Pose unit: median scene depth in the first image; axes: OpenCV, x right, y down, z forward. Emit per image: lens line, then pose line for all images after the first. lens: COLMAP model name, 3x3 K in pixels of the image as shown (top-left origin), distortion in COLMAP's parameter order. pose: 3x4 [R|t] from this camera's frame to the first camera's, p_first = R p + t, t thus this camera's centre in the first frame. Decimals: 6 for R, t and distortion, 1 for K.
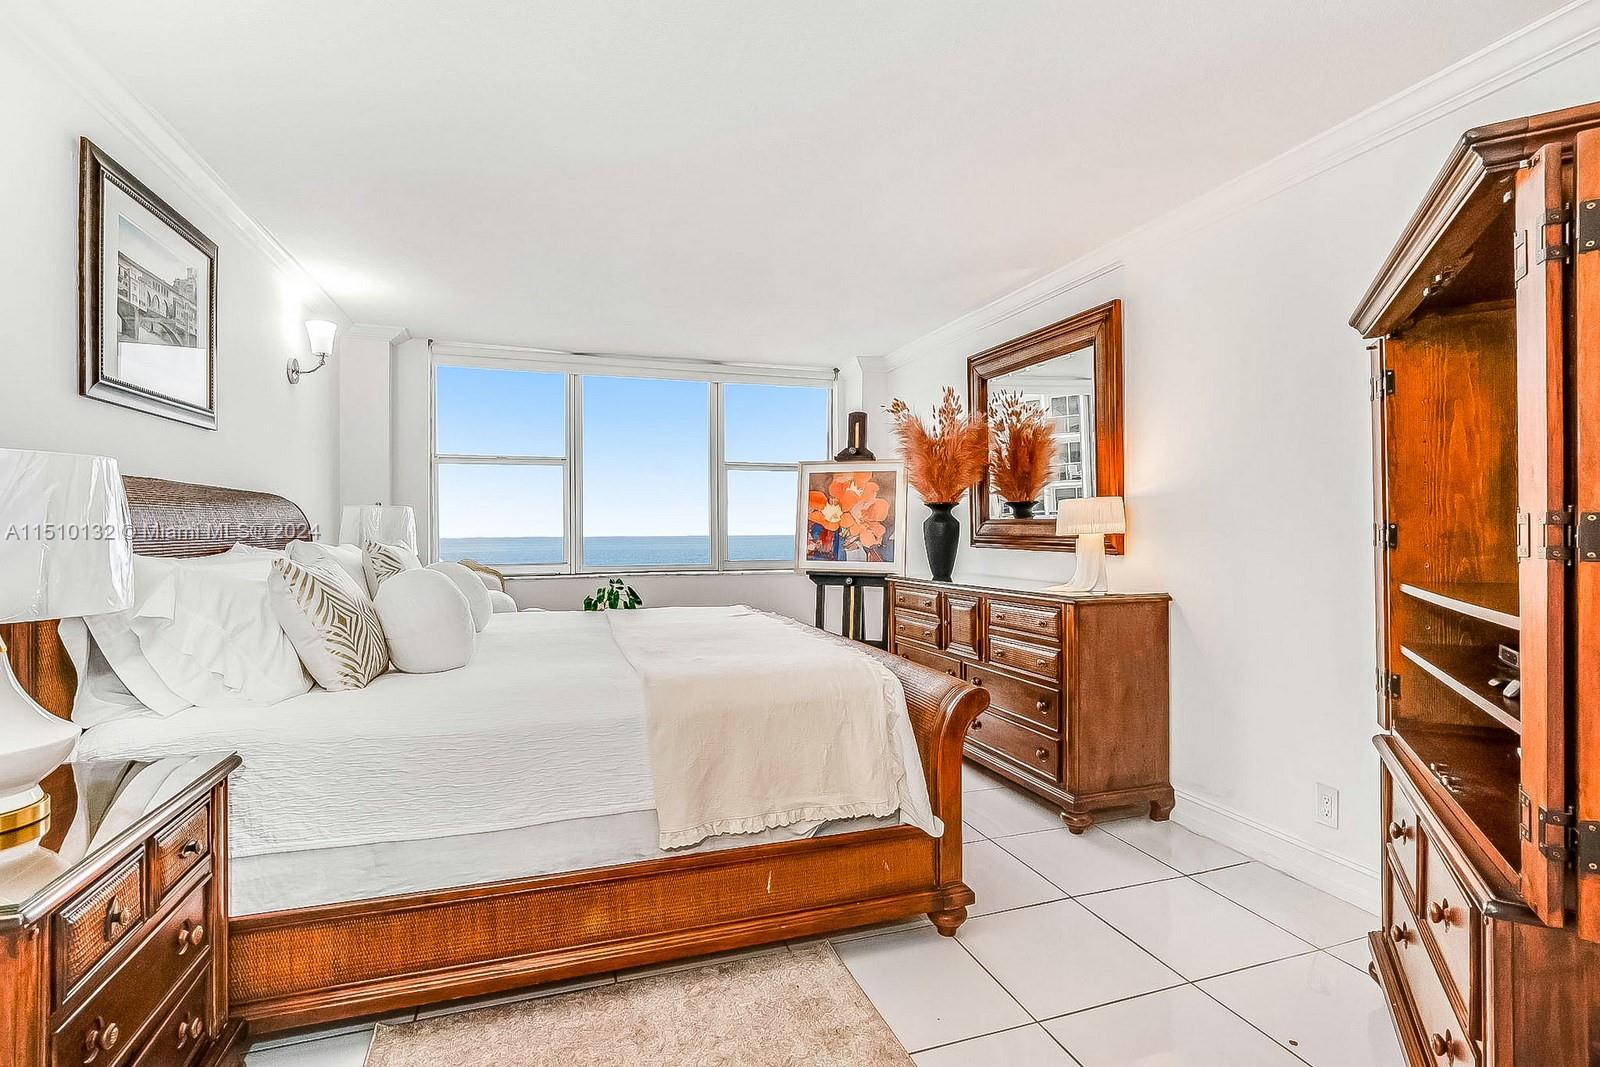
lens RADIAL K [[770.5, 0, 804.9], [0, 770.5, 534.3], [0, 0, 1]] dist [-0.001504, -0.000403]
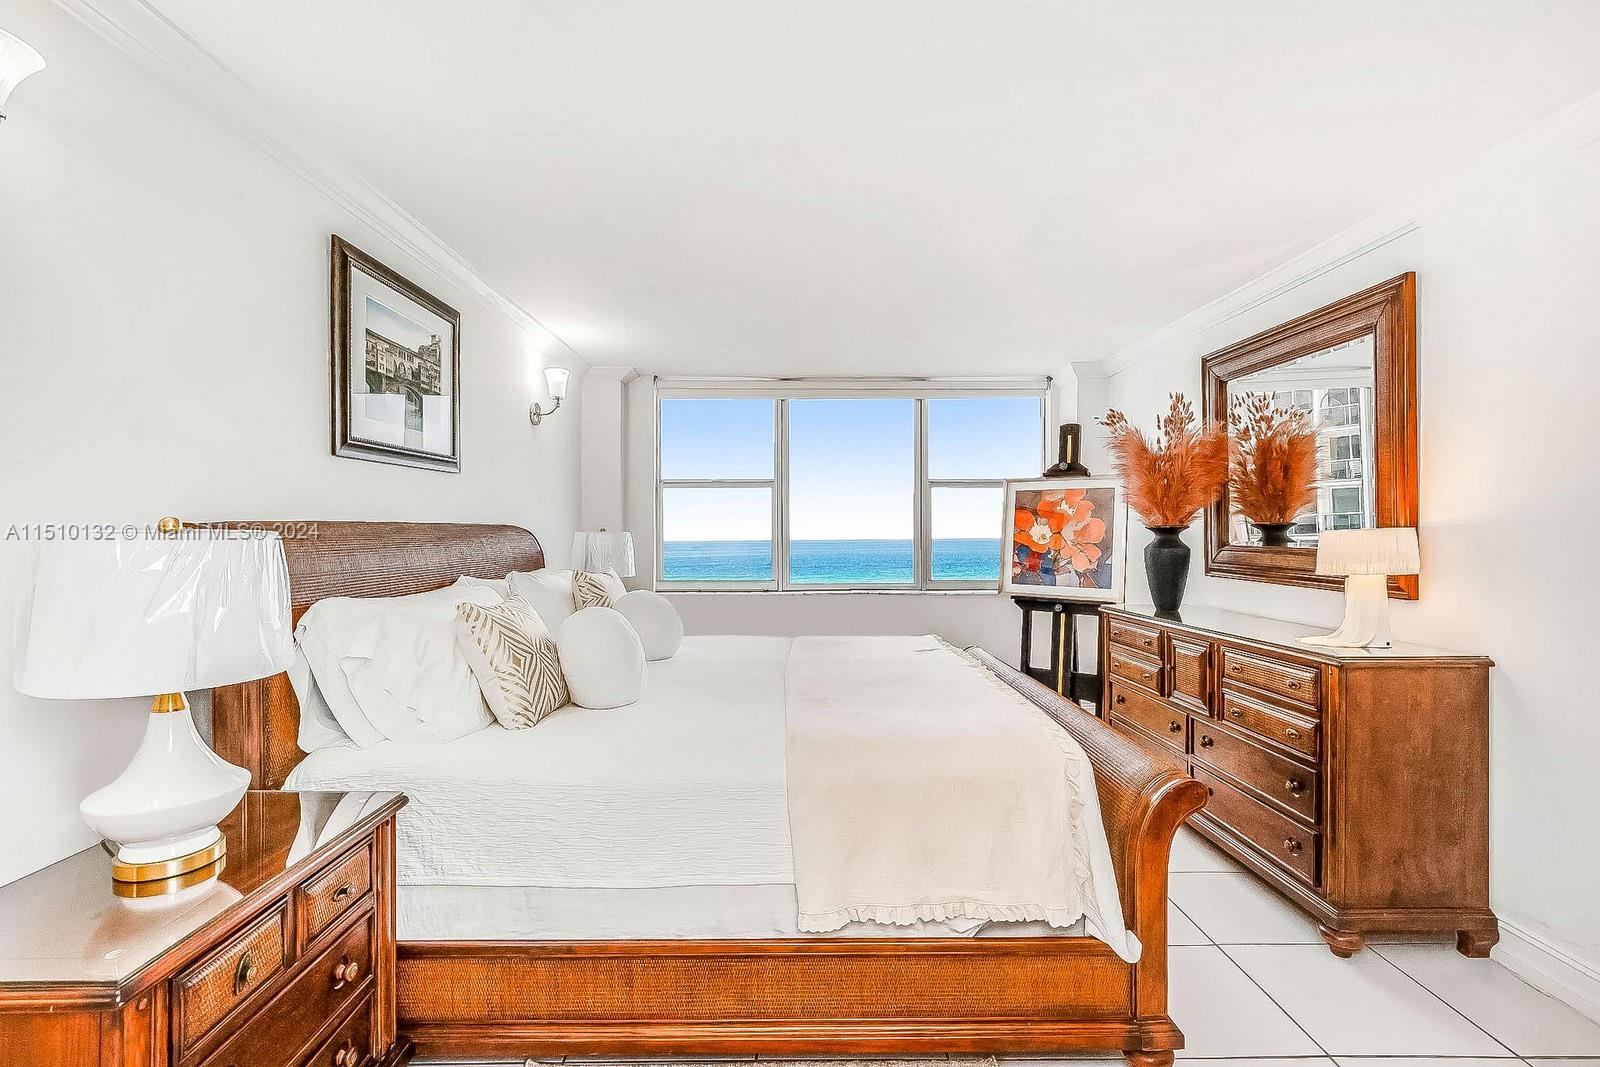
lens RADIAL K [[726.3, 0, 802.9], [0, 726.3, 537.0], [0, 0, 1]] dist [-0.002686, 0.003215]
pose [[0.949527, 0.003566, -0.313666, 0.064421], [-0.001574, 0.999977, 0.006606, -0.048902], [0.313682, -0.005779, 0.949510, 0.130874]]
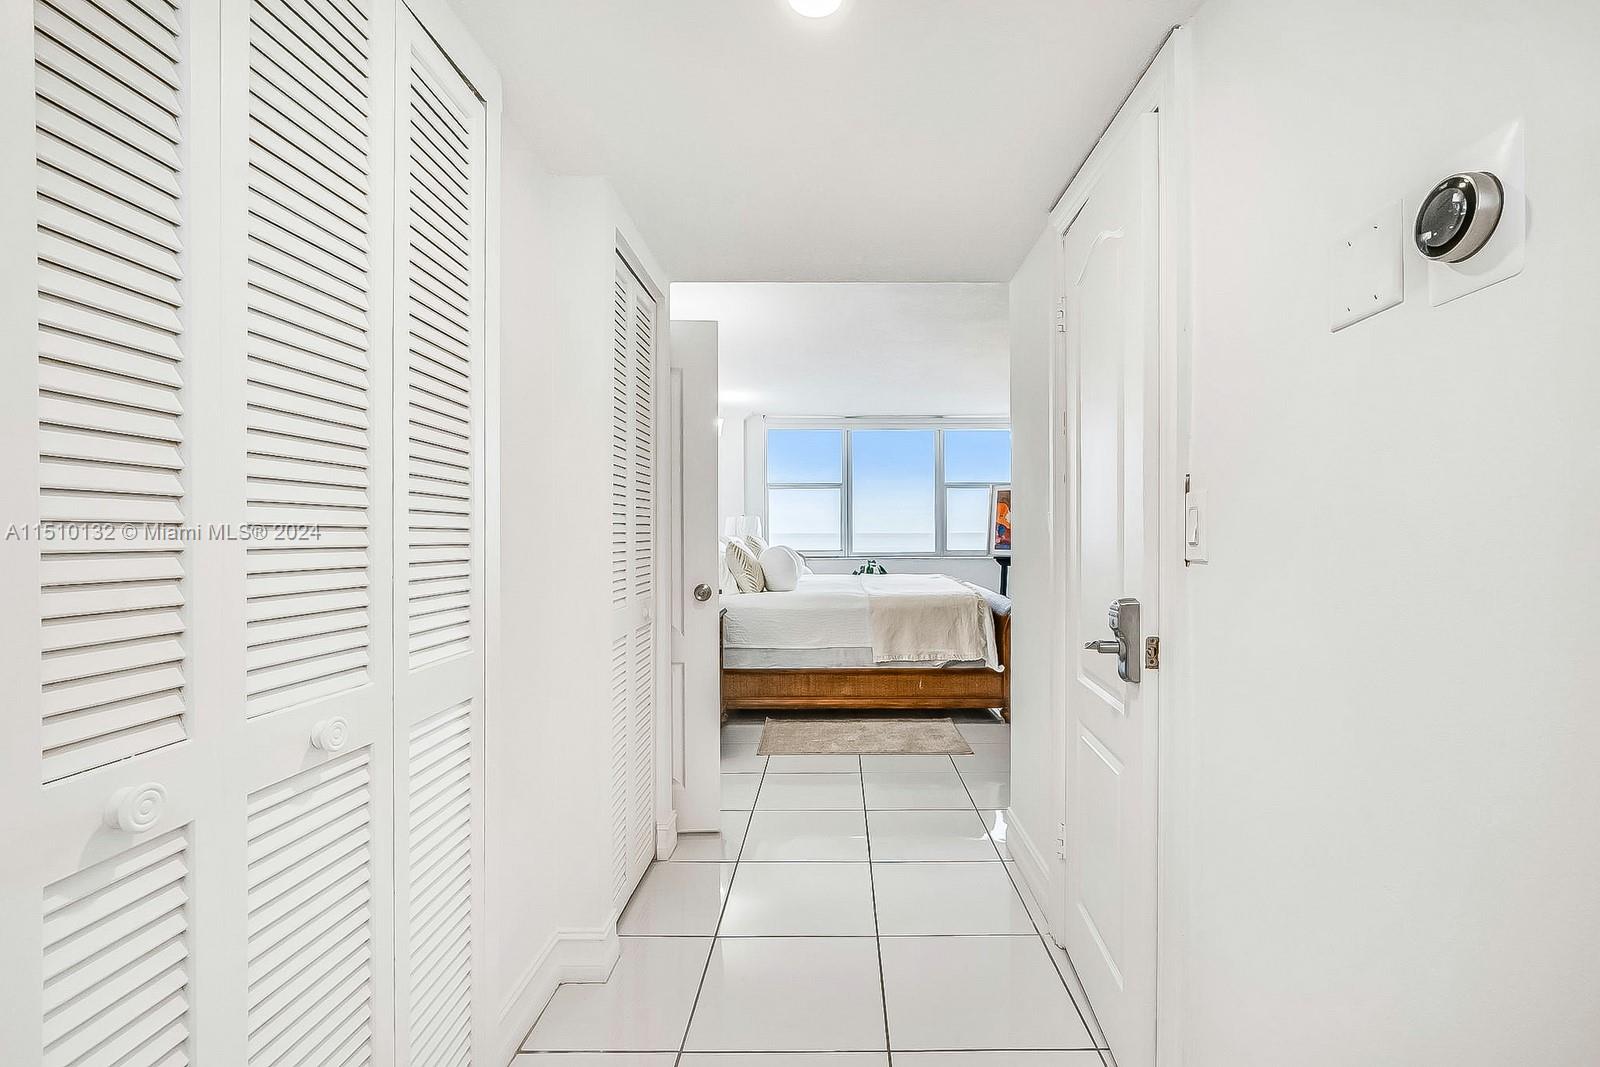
lens RADIAL K [[843.0, 0, 810.3], [0, 843.0, 532.2], [0, 0, 1]] dist [-0.014929, 0.000925]
pose [[0.938035, -0.002675, -0.346531, 0.396297], [0.002987, 0.999995, 0.000368, -0.001511], [0.346529, -0.001381, 0.938038, -1.124296]]
